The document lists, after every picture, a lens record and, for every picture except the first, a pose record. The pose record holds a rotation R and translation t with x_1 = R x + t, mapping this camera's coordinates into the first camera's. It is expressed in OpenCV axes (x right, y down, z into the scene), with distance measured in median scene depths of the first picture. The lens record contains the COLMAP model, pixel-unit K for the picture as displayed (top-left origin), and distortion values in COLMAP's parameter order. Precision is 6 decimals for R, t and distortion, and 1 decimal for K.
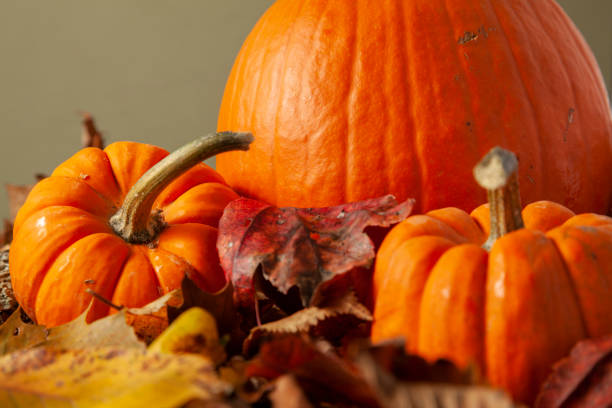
lens RADIAL K [[1147.5, 0, 305.3], [0, 1147.5, 203.1], [0, 0, 1]] dist [0.119745, 0.000000]
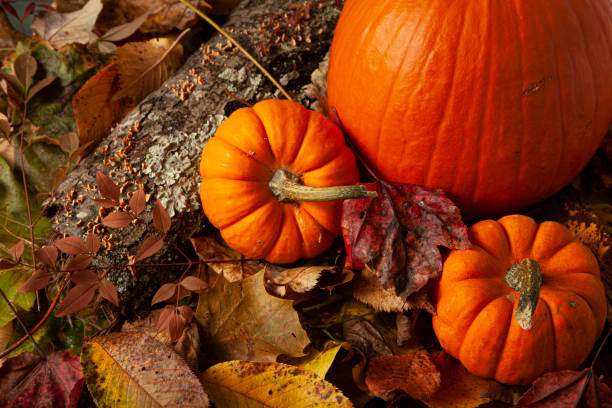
lens RADIAL K [[1041.3, 0, 300.6], [0, 1041.3, 210.4], [0, 0, 1]] dist [0.128444, 0.000000]
pose [[0.995698, 0.059198, 0.071277, -0.224130], [-0.092114, 0.715411, 0.692606, -0.913927], [-0.009992, -0.696192, 0.717786, -0.008745]]
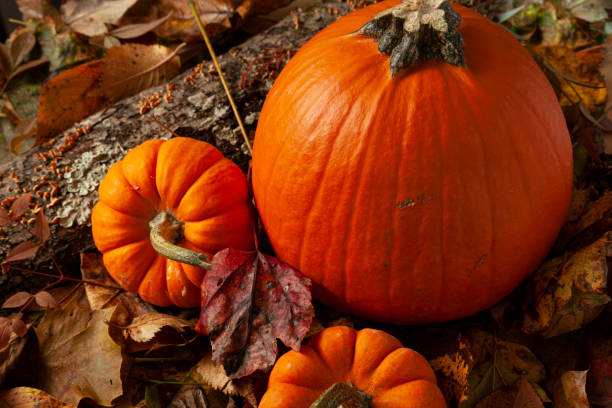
lens RADIAL K [[1041.3, 0, 306.2], [0, 1041.3, 206.6], [0, 0, 1]] dist [0.128444, 0.000000]
pose [[0.920283, 0.326336, -0.215833, 0.293551], [-0.067080, 0.675080, 0.734689, -0.988831], [0.385460, -0.661643, 0.643155, 0.235882]]
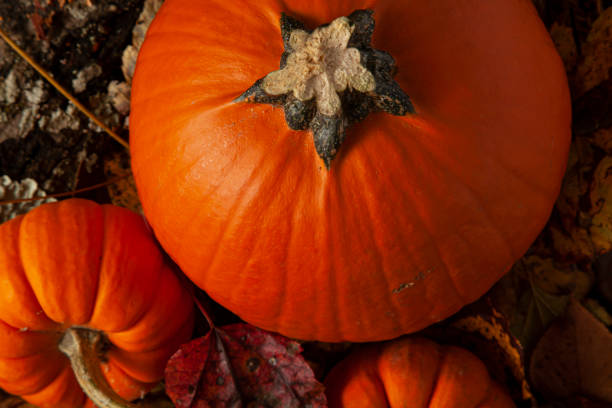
lens RADIAL K [[1470.7, 0, 304.3], [0, 1470.7, 200.9], [0, 0, 1]] dist [0.258256, 0.000000]
pose [[0.998867, -0.046342, 0.010792, 0.051402], [-0.003875, 0.146825, 0.989155, -1.385718], [-0.047424, -0.988076, 0.146479, 0.920187]]
